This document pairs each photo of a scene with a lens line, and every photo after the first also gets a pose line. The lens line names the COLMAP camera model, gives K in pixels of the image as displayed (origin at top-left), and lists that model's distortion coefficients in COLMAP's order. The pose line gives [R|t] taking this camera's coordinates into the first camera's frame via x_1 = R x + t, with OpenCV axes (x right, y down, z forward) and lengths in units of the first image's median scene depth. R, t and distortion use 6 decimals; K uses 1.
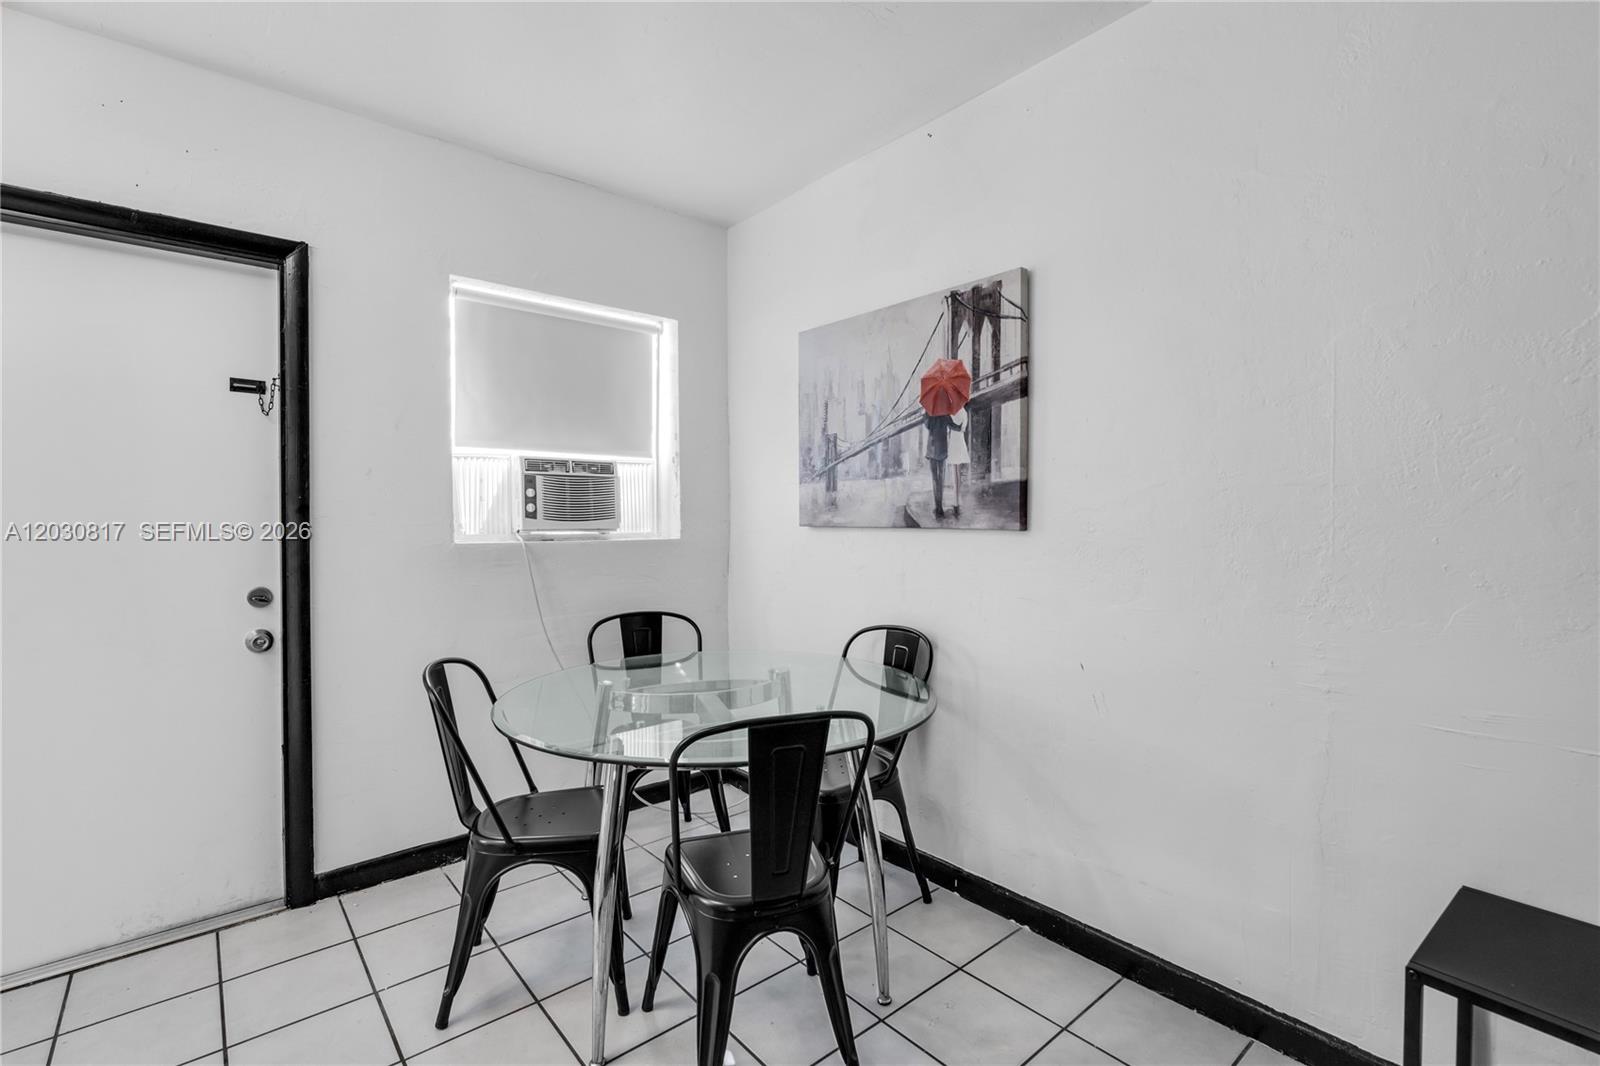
lens RADIAL K [[729.8, 0, 800.0], [0, 729.8, 533.0], [0, 0, 1]] dist [-0.004124, -0.000218]
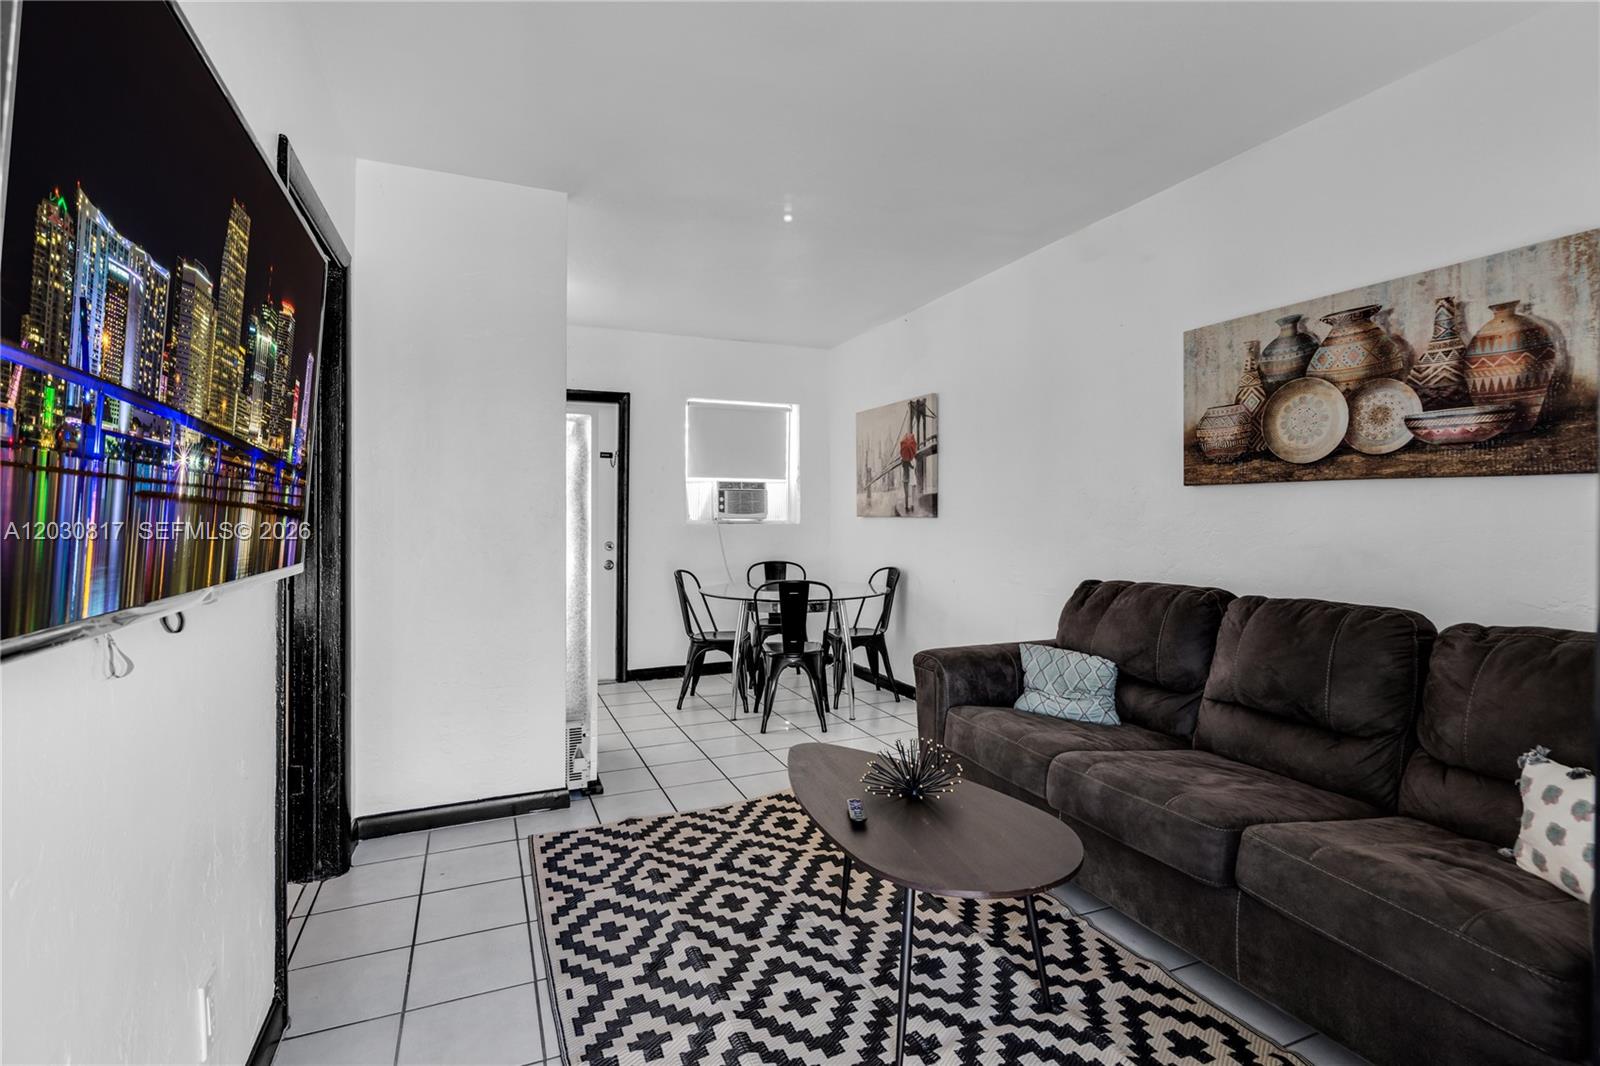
lens RADIAL K [[736.9, 0, 801.7], [0, 736.9, 511.4], [0, 0, 1]] dist [-0.000806, -0.000086]
pose [[0.957946, 0.000970, -0.286946, 0.502092], [-0.008775, 0.999626, -0.025914, 0.033966], [0.286814, 0.027342, 0.957596, -1.039636]]
